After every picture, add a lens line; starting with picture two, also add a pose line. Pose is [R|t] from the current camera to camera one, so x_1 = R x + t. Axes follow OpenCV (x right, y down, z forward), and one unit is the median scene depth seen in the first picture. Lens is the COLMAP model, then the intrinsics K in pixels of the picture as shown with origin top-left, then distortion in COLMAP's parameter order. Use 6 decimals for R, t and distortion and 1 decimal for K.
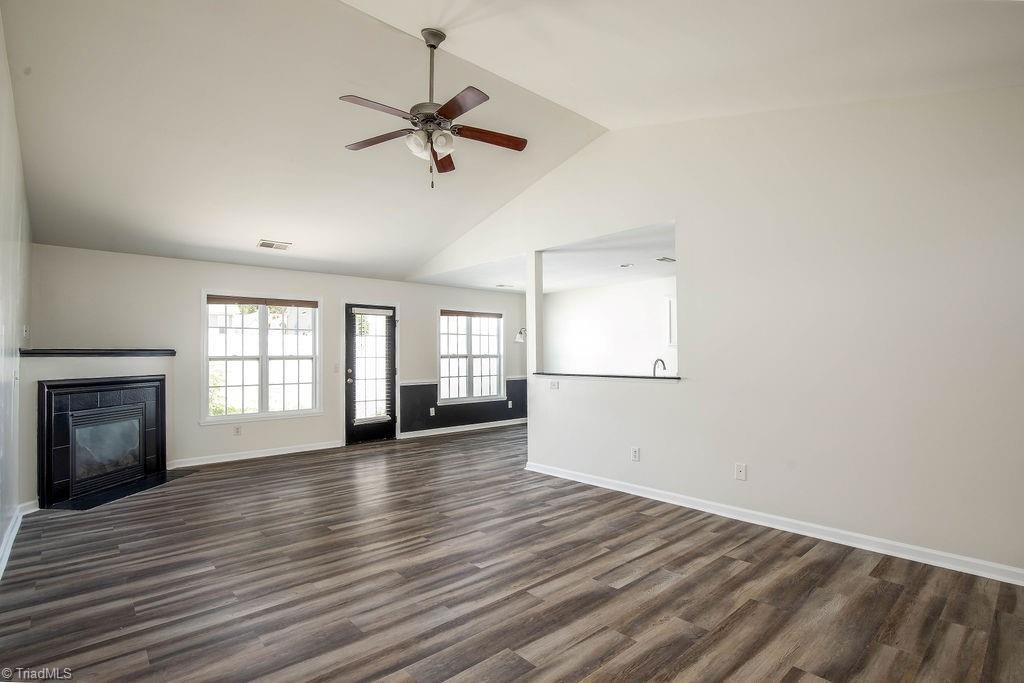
lens RADIAL K [[490.5, 0, 508.8], [0, 490.5, 346.6], [0, 0, 1]] dist [-0.026610, 0.001179]
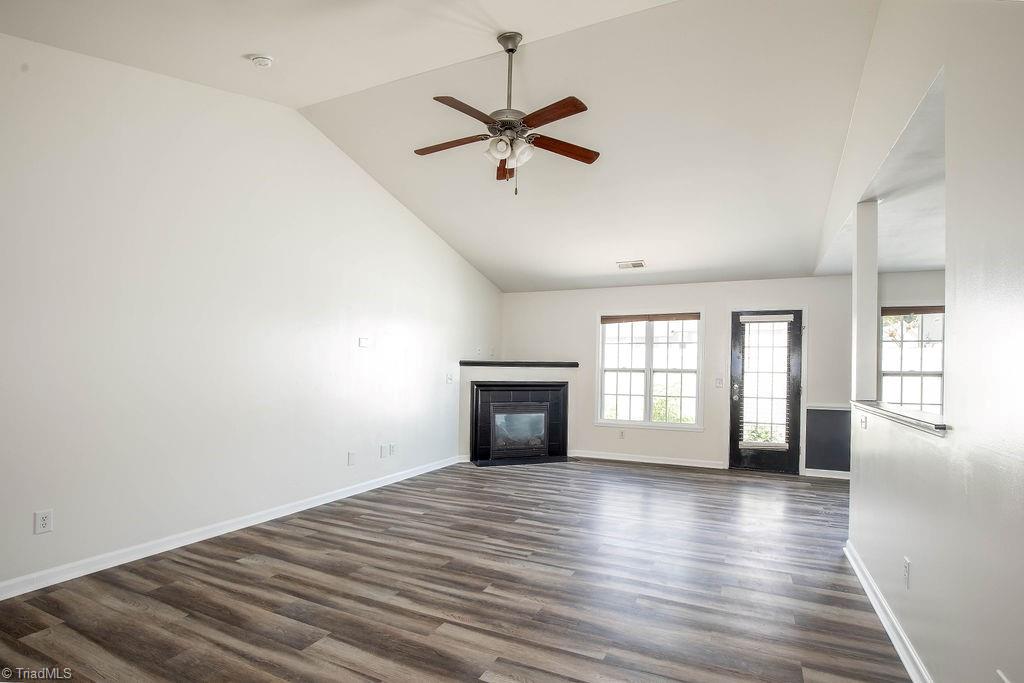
lens RADIAL K [[490.5, 0, 510.5], [0, 490.5, 371.3], [0, 0, 1]] dist [-0.026610, 0.001179]
pose [[0.402422, 0.019179, -0.915253, 0.553788], [0.000126, 0.999779, 0.021005, 0.004135], [0.915454, -0.008568, 0.402331, 0.449241]]
